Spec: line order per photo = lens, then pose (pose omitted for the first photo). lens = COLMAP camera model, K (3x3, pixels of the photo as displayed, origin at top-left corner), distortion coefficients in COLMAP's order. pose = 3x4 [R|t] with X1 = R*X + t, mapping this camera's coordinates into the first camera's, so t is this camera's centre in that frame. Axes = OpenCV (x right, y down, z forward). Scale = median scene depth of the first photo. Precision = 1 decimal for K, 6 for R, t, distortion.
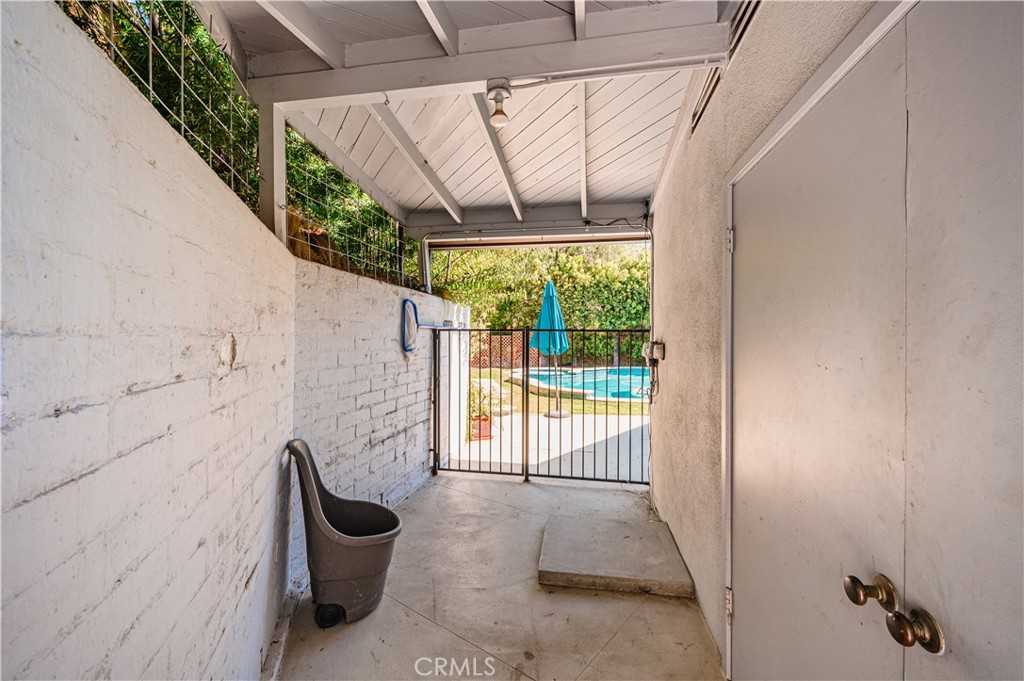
lens RADIAL K [[407.7, 0, 514.8], [0, 407.7, 338.7], [0, 0, 1]] dist [0.014061, -0.003369]
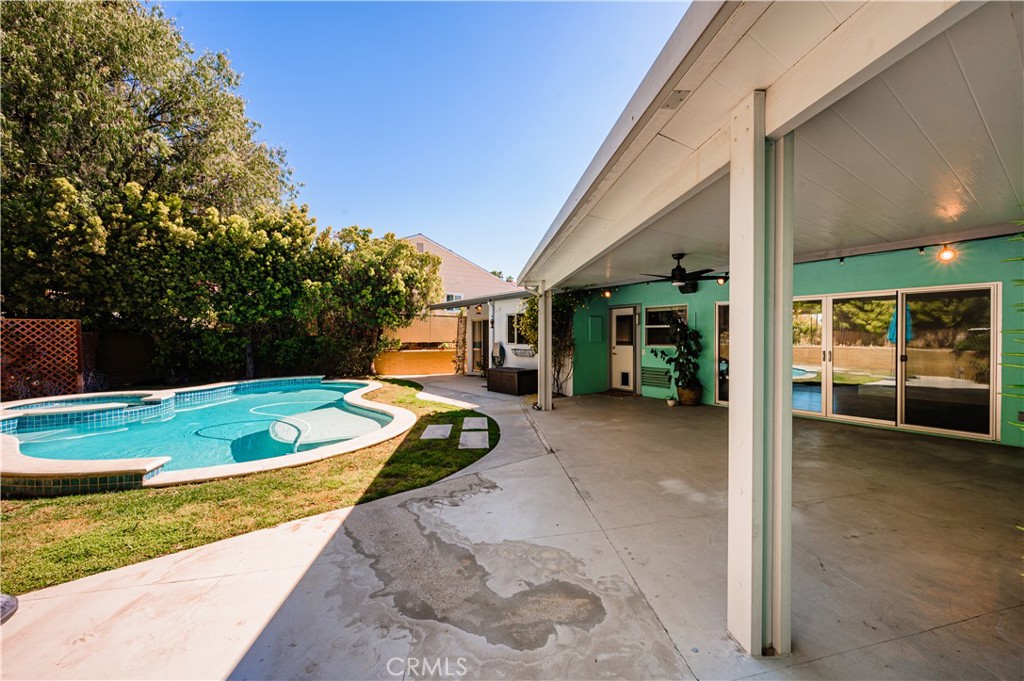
lens RADIAL K [[407.7, 0, 505.1], [0, 407.7, 339.4], [0, 0, 1]] dist [0.014061, -0.003369]
pose [[0.709790, -0.011411, 0.704321, 0.079888], [0.006805, 0.999933, 0.009343, 0.000949], [-0.704380, -0.001839, 0.709821, 0.252196]]
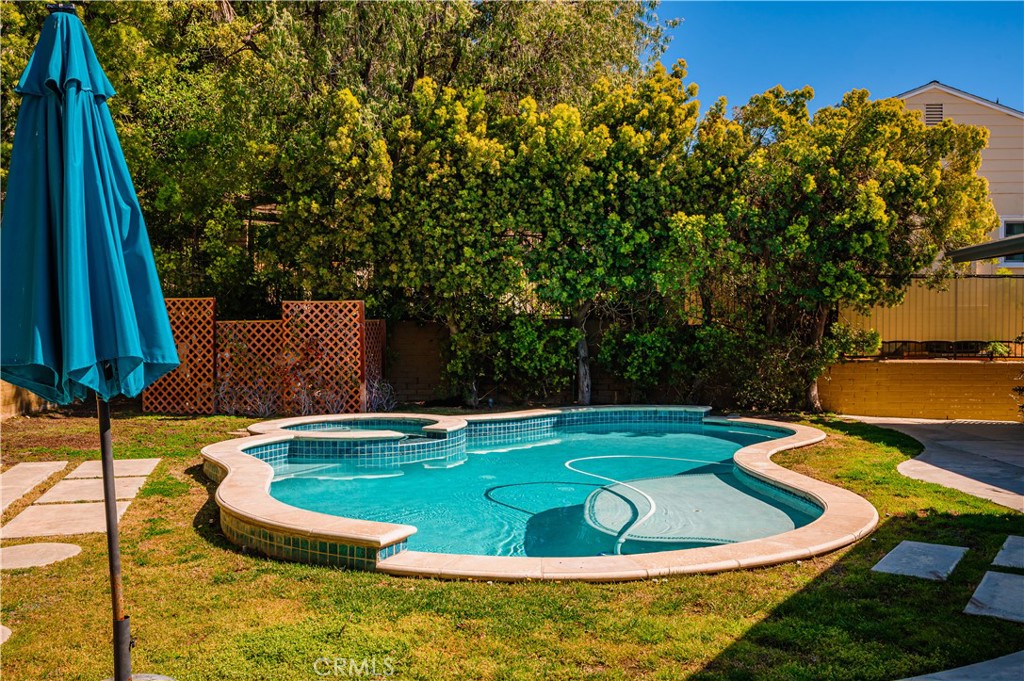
lens RADIAL K [[888.8, 0, 513.0], [0, 888.8, 338.3], [0, 0, 1]] dist [-0.001803, 0.011089]
pose [[0.993590, -0.006223, 0.112869, 0.106682], [0.005203, 0.999943, 0.009324, 0.002429], [-0.112920, -0.008677, 0.993566, 0.252007]]
